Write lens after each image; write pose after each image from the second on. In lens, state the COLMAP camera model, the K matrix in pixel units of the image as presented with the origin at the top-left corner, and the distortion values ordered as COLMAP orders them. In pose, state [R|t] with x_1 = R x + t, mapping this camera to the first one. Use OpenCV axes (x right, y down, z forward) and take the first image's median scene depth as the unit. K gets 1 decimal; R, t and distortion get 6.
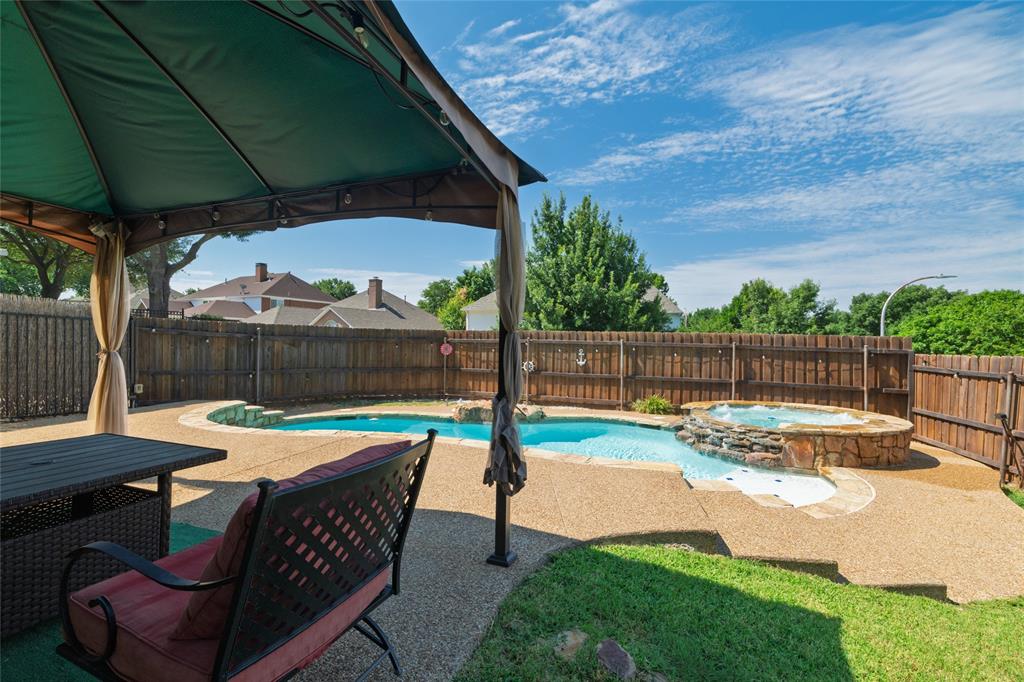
lens RADIAL K [[444.3, 0, 508.1], [0, 444.3, 344.7], [0, 0, 1]] dist [0.003788, 0.000521]
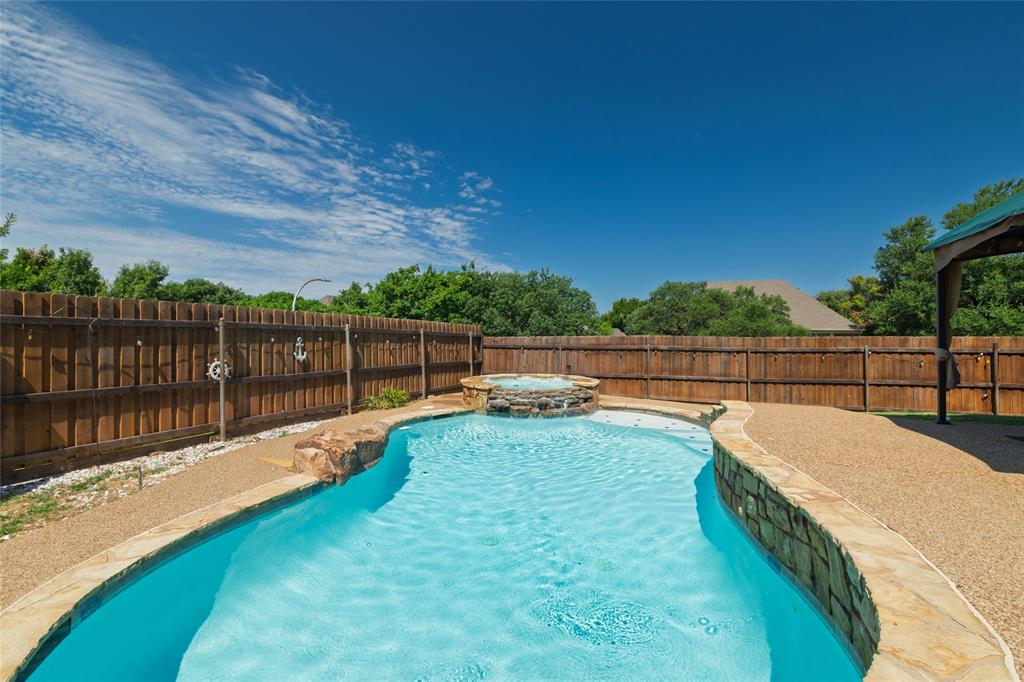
lens RADIAL K [[444.3, 0, 505.6], [0, 444.3, 333.0], [0, 0, 1]] dist [0.003788, 0.000521]
pose [[0.062067, -0.001964, 0.998070, -0.240117], [0.004757, 0.999987, 0.001672, 0.002072], [-0.998061, 0.004644, 0.062076, 0.310988]]
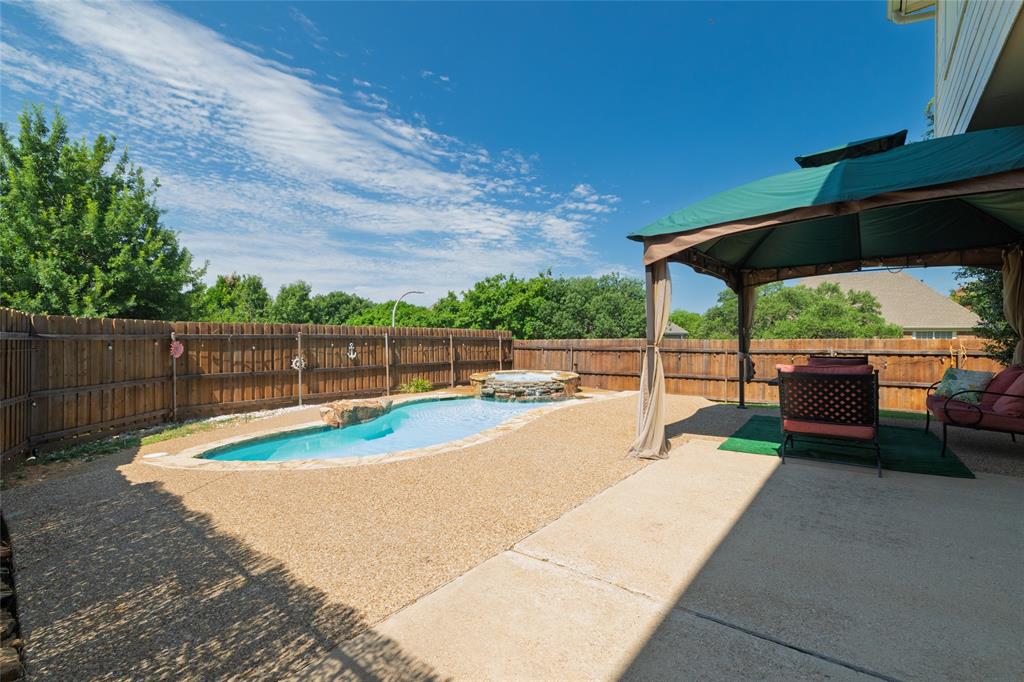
lens RADIAL K [[444.3, 0, 506.6], [0, 444.3, 337.9], [0, 0, 1]] dist [0.003788, 0.000521]
pose [[0.322889, -0.016364, 0.946295, -0.337516], [0.015293, 0.999810, 0.012071, -0.004225], [-0.946313, 0.010574, 0.323078, 0.156733]]
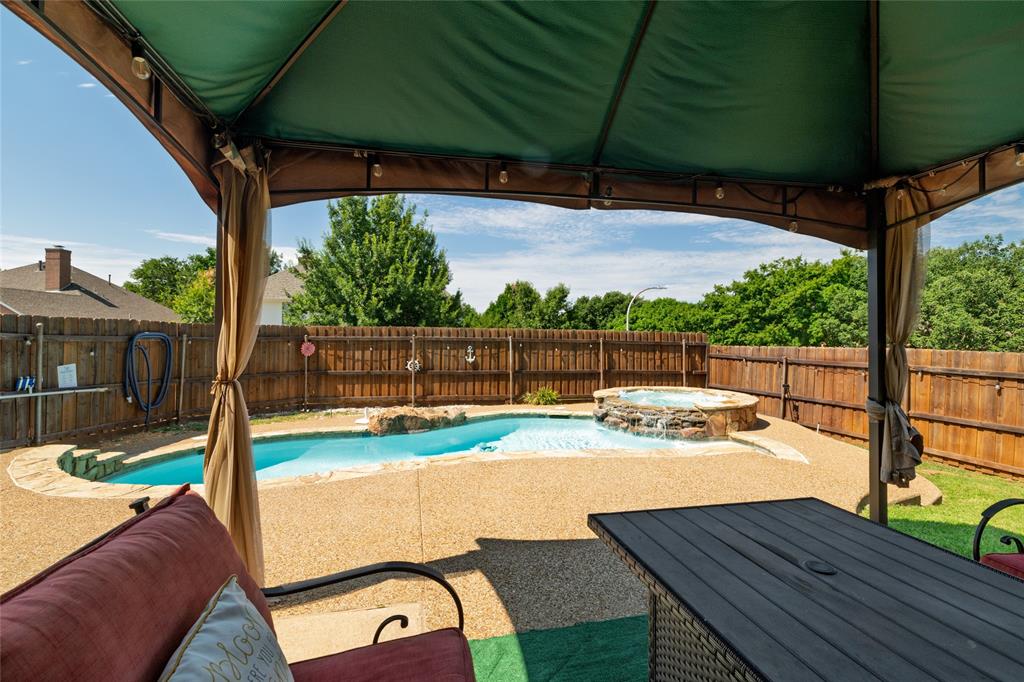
lens RADIAL K [[444.3, 0, 504.1], [0, 444.3, 335.9], [0, 0, 1]] dist [0.003788, 0.000521]
pose [[0.849708, -0.008211, 0.527190, -0.142336], [0.009451, 0.999955, 0.000341, -0.005706], [-0.527169, 0.004693, 0.849748, 0.056498]]
